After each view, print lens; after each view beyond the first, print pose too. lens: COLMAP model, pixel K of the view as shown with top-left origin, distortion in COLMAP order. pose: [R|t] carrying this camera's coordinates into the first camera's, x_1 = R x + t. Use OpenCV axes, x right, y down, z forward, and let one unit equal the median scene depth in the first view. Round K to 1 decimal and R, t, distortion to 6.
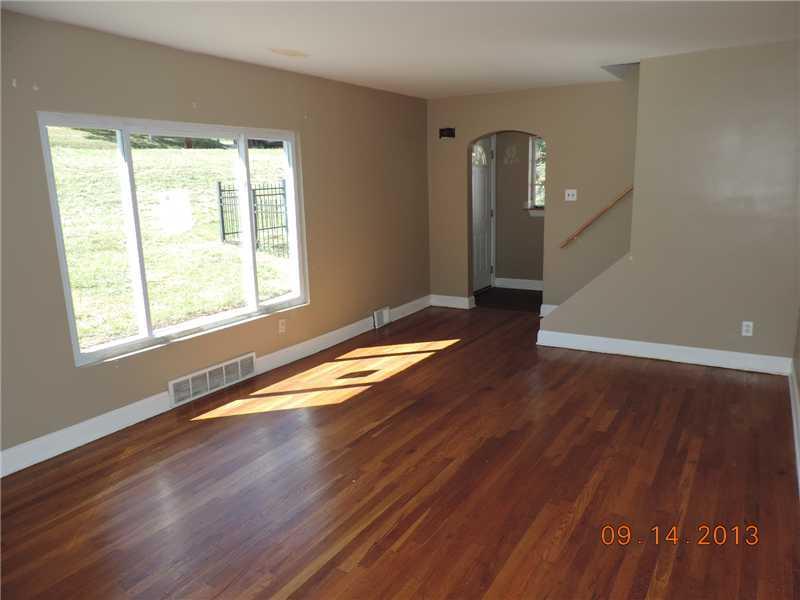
lens RADIAL K [[567.2, 0, 401.2], [0, 567.2, 300.1], [0, 0, 1]] dist [0.005344, -0.002230]
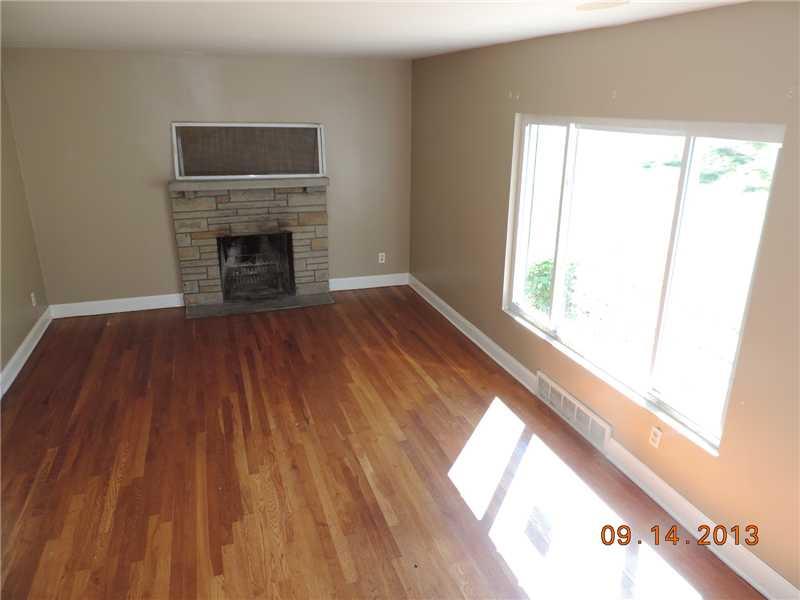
lens RADIAL K [[567.2, 0, 400.8], [0, 567.2, 298.9], [0, 0, 1]] dist [0.005344, -0.002230]
pose [[-0.629990, 0.284781, -0.722504, 0.584580], [-0.137680, 0.874646, 0.464799, -0.530209], [0.764301, 0.392293, -0.511810, 1.632874]]
